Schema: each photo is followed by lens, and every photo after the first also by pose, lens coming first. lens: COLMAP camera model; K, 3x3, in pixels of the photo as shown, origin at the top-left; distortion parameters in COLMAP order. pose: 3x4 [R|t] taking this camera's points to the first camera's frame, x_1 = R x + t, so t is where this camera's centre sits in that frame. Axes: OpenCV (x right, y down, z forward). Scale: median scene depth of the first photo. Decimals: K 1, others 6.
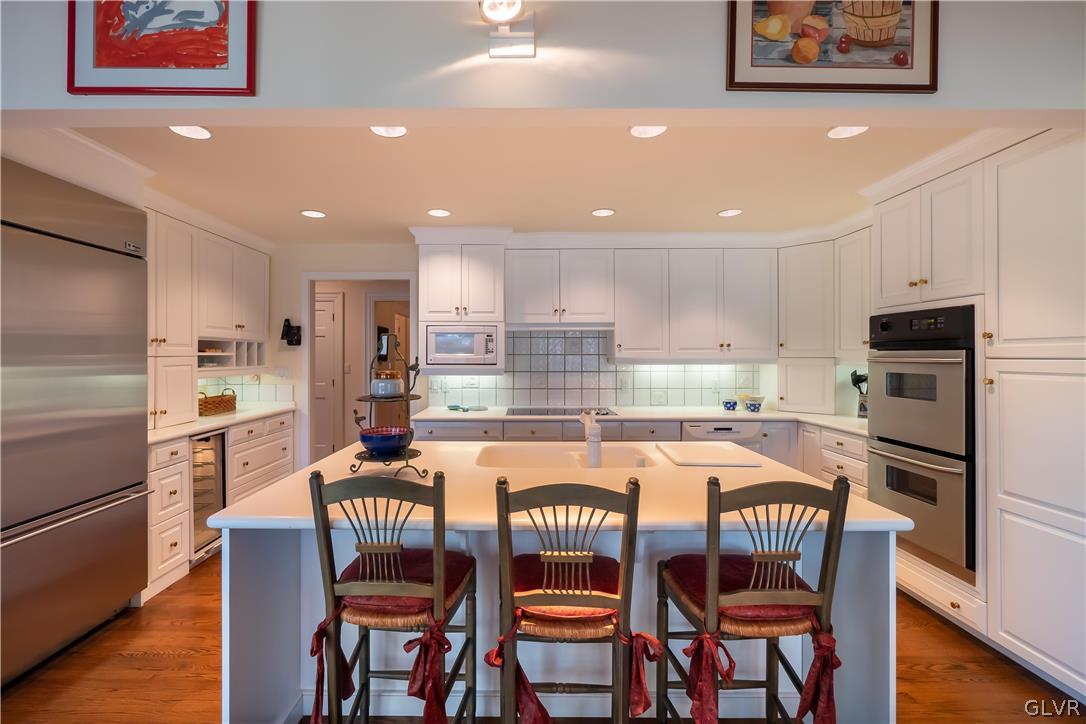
lens RADIAL K [[474.9, 0, 537.2], [0, 474.9, 357.9], [0, 0, 1]] dist [-0.003684, -0.001369]
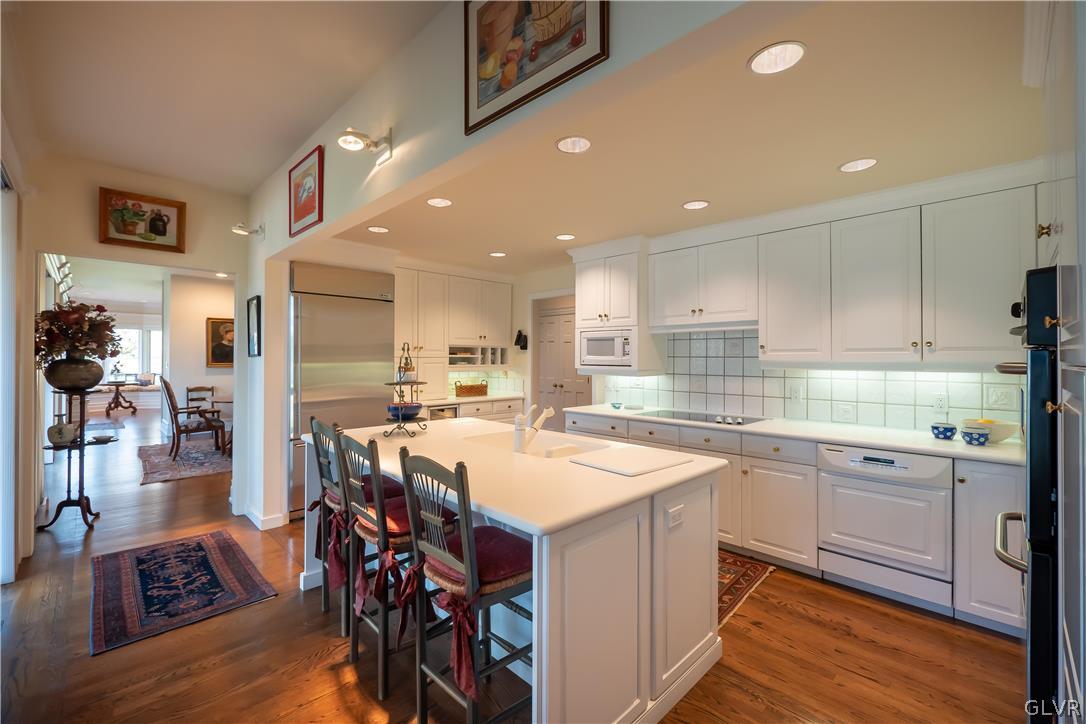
lens RADIAL K [[474.9, 0, 536.8], [0, 474.9, 357.4], [0, 0, 1]] dist [-0.003684, -0.001369]
pose [[0.689552, 0.002405, -0.724232, 0.536720], [-0.008732, 0.999949, -0.004994, 0.001447], [0.724184, 0.009768, 0.689538, 0.115881]]
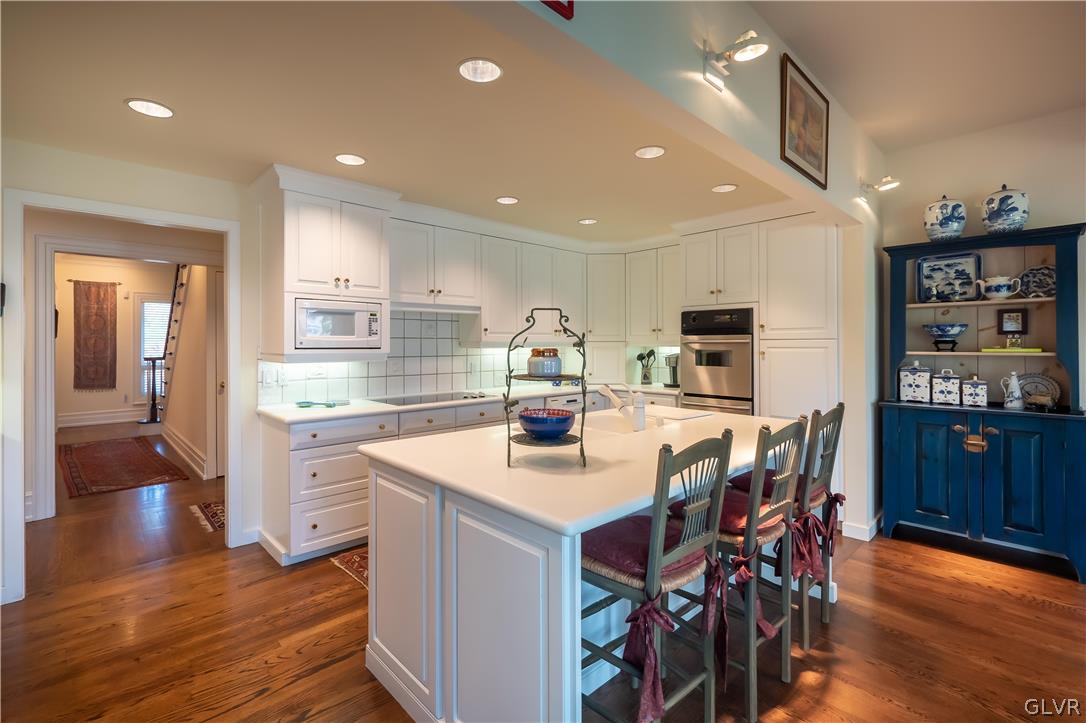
lens RADIAL K [[474.9, 0, 550.5], [0, 474.9, 351.0], [0, 0, 1]] dist [-0.003684, -0.001369]
pose [[0.721695, -0.010912, 0.692125, -0.461901], [0.006860, 0.999939, 0.008612, 0.013295], [-0.692177, -0.001467, 0.721726, 0.163012]]
